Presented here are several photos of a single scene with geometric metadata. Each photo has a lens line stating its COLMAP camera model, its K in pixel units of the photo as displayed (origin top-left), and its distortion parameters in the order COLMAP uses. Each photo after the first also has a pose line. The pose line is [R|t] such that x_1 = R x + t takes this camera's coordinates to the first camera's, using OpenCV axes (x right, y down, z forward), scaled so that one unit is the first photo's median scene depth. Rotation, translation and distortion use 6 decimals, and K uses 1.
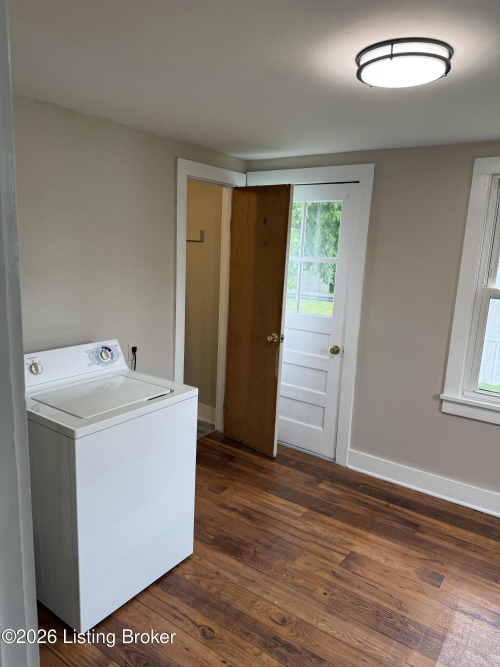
lens RADIAL K [[470.8, 0, 250.0], [0, 470.8, 333.5], [0, 0, 1]] dist [0.003054, -0.007582]
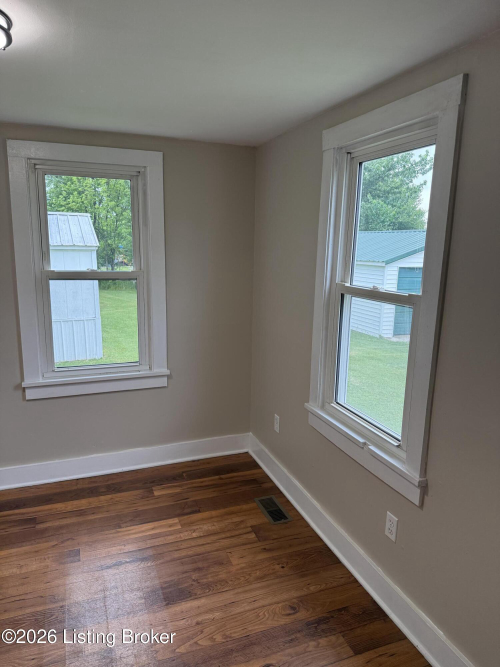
lens RADIAL K [[470.7, 0, 248.9], [0, 470.7, 354.0], [0, 0, 1]] dist [-0.001335, -0.005813]
pose [[0.569092, -0.232811, 0.788628, -0.407246], [0.165427, 0.971888, 0.167535, -0.070319], [-0.805462, 0.035118, 0.591607, 0.279326]]
